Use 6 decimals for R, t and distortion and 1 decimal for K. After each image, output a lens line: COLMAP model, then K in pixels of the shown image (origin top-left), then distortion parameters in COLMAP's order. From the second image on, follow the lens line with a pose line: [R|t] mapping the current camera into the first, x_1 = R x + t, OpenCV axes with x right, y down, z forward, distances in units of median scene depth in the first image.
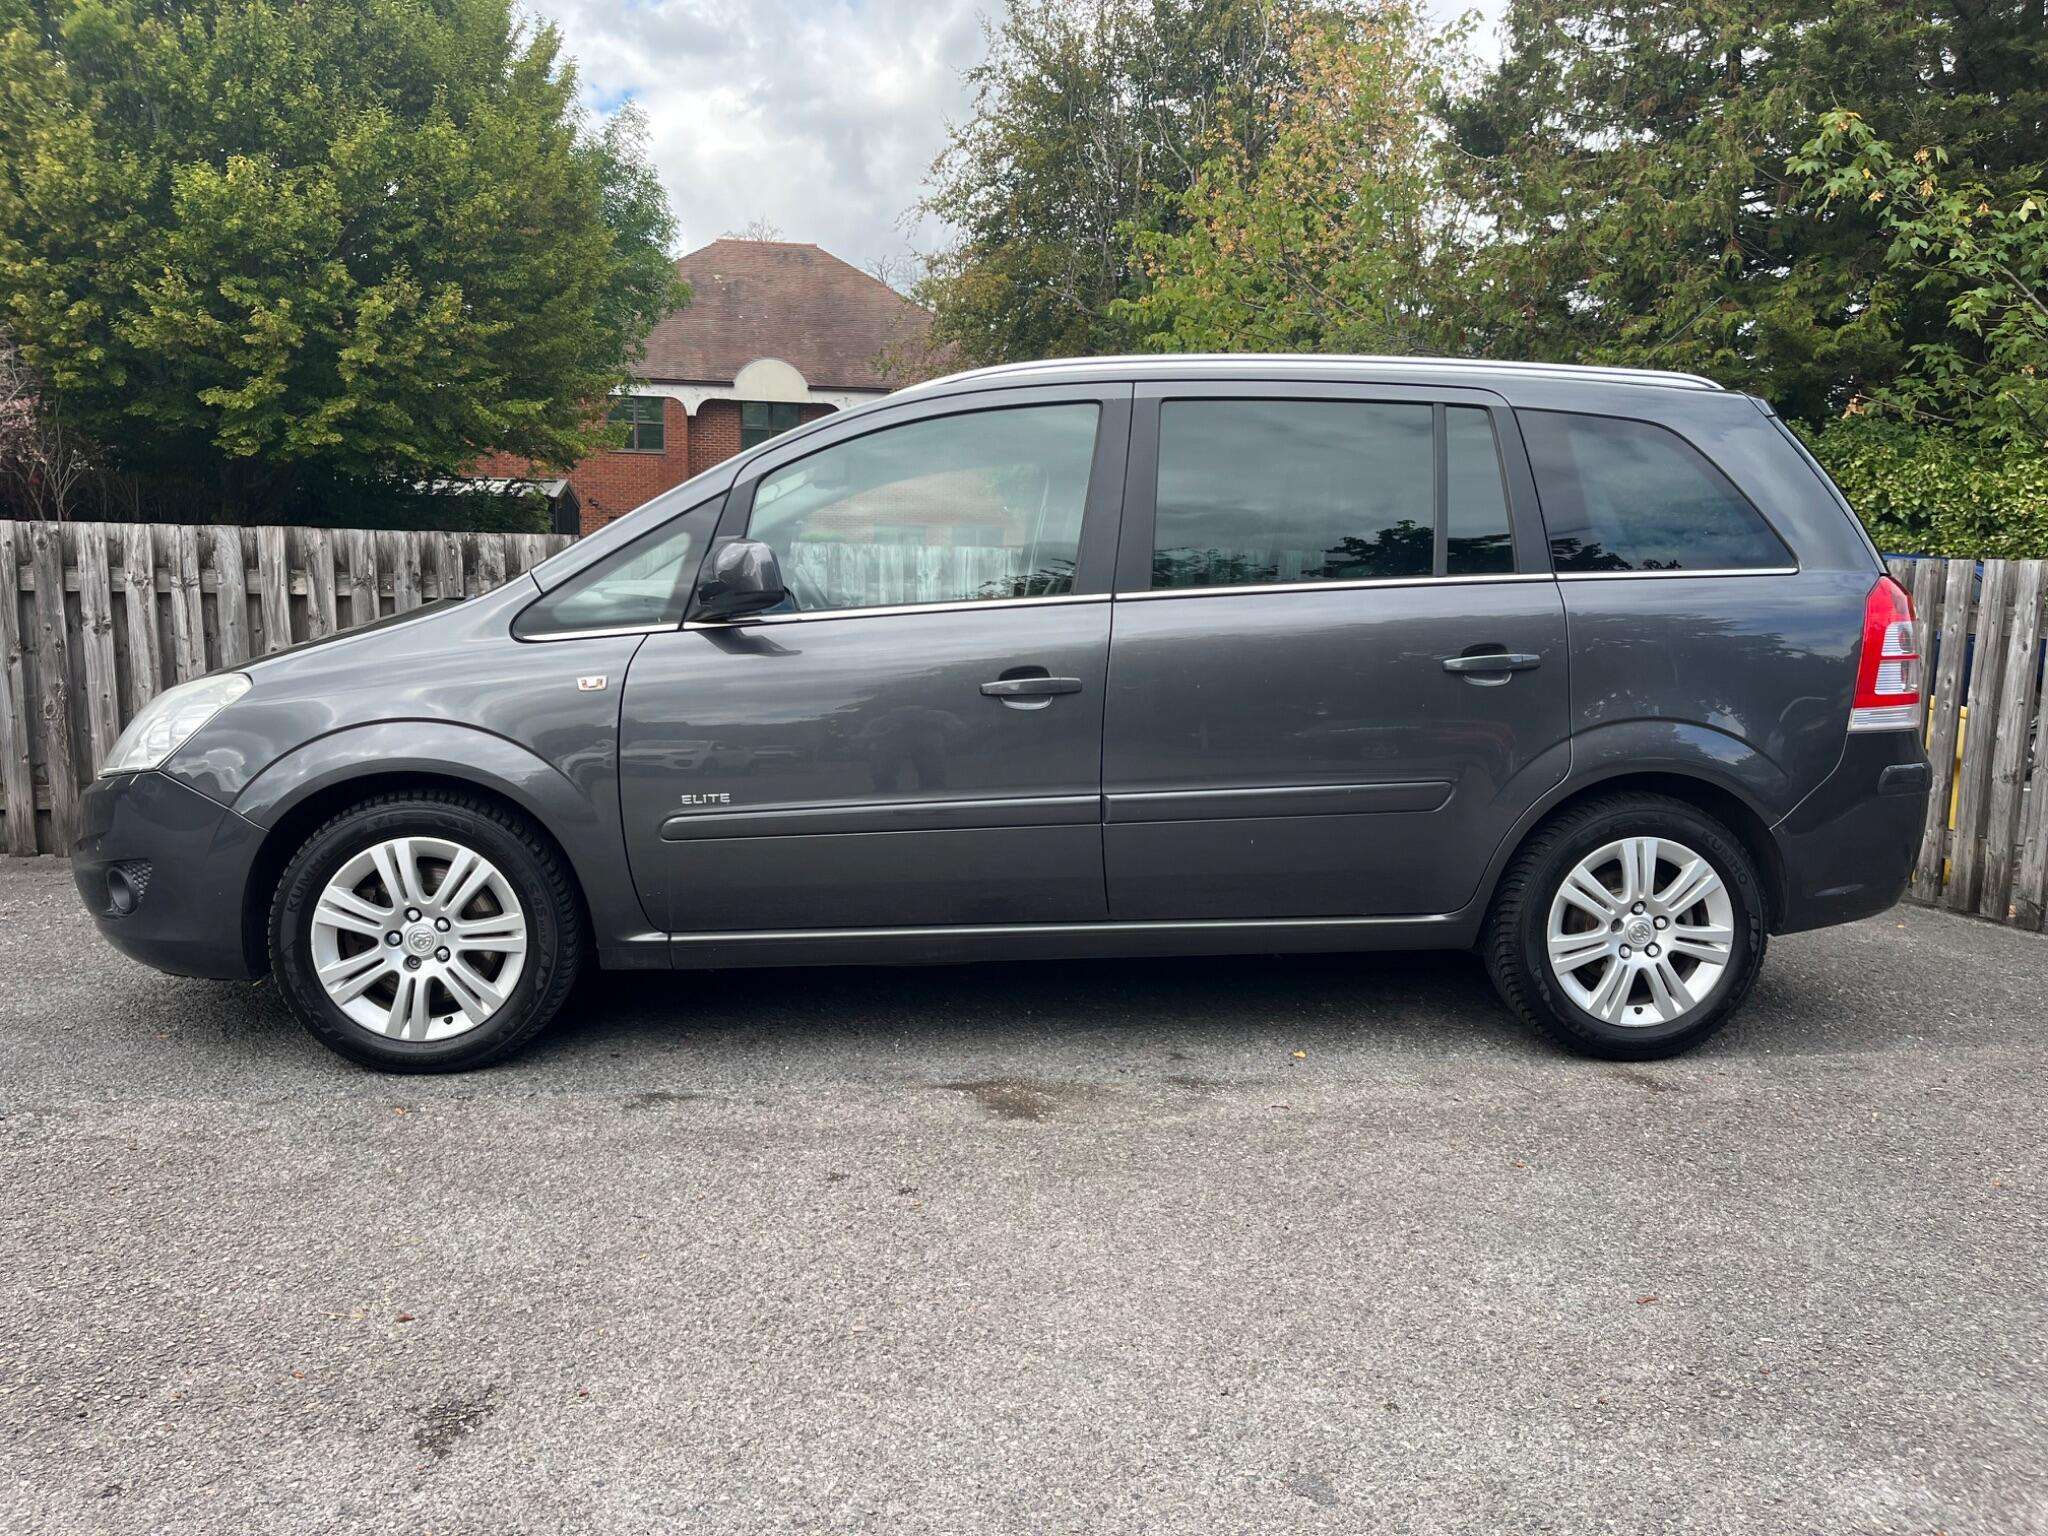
lens RADIAL K [[1522.4, 0, 1024.0], [0, 1522.4, 768.0], [0, 0, 1]] dist [0.082727, -0.117391]
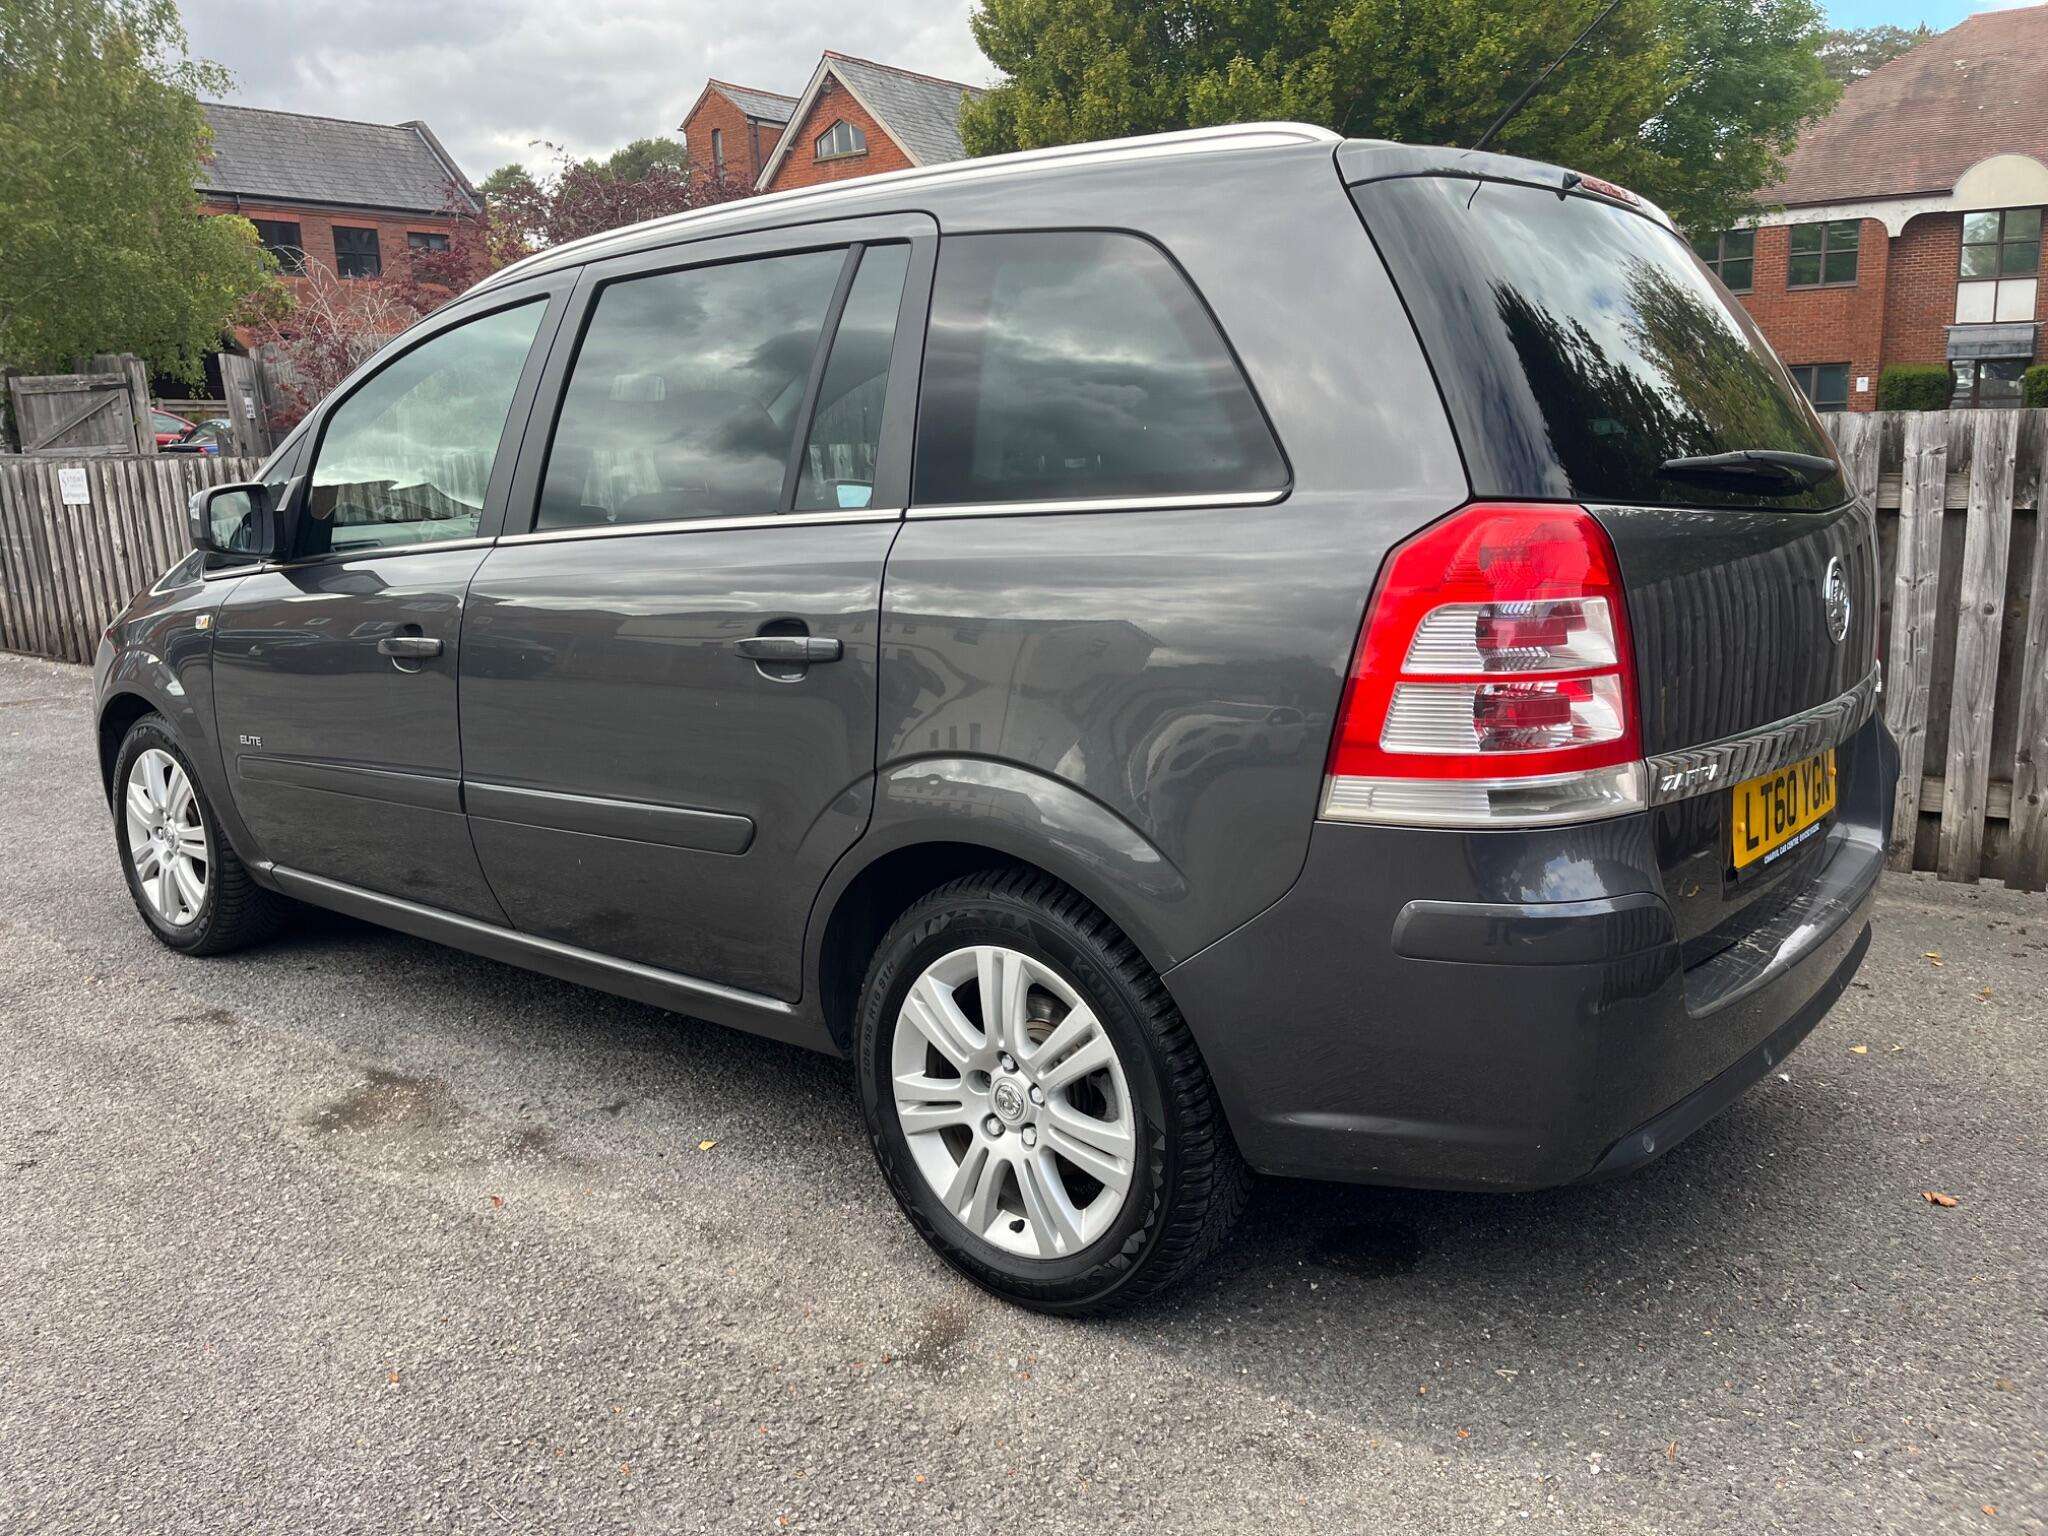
lens RADIAL K [[1522.4, 0, 1024.0], [0, 1522.4, 768.0], [0, 0, 1]] dist [0.082727, -0.117391]
pose [[0.713196, 0.108960, -0.692444, 0.170914], [-0.047912, 0.993112, 0.106924, -0.018819], [0.699325, -0.043081, 0.713504, 0.122416]]
